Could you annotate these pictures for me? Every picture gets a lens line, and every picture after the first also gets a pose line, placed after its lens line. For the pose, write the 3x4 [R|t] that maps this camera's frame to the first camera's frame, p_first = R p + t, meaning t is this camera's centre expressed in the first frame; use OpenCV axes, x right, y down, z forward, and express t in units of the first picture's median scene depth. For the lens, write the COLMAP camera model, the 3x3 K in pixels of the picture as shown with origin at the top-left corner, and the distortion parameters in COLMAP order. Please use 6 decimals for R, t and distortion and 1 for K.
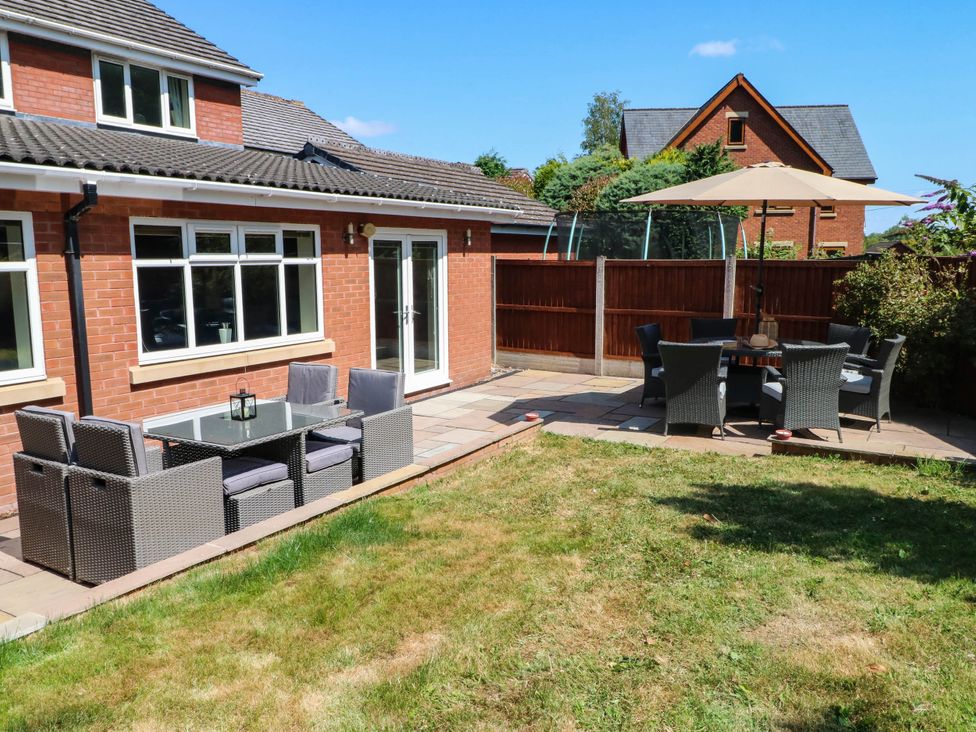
lens RADIAL K [[797.5, 0, 488.0], [0, 797.5, 366.0], [0, 0, 1]] dist [0.001340, 0.000939]
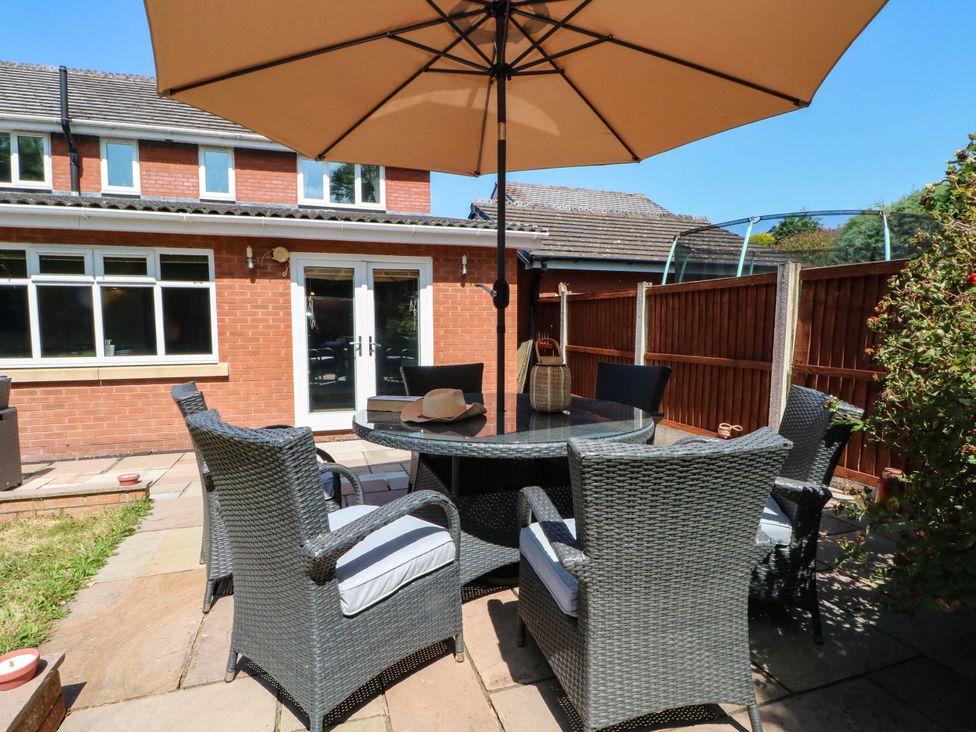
lens RADIAL K [[527.1, 0, 493.8], [0, 527.1, 367.5], [0, 0, 1]] dist [0.002379, -0.014380]
pose [[0.748476, 0.055085, -0.660870, 0.476808], [-0.094153, 0.995276, -0.023675, -0.042467], [0.656444, 0.079943, 0.750127, 0.700273]]
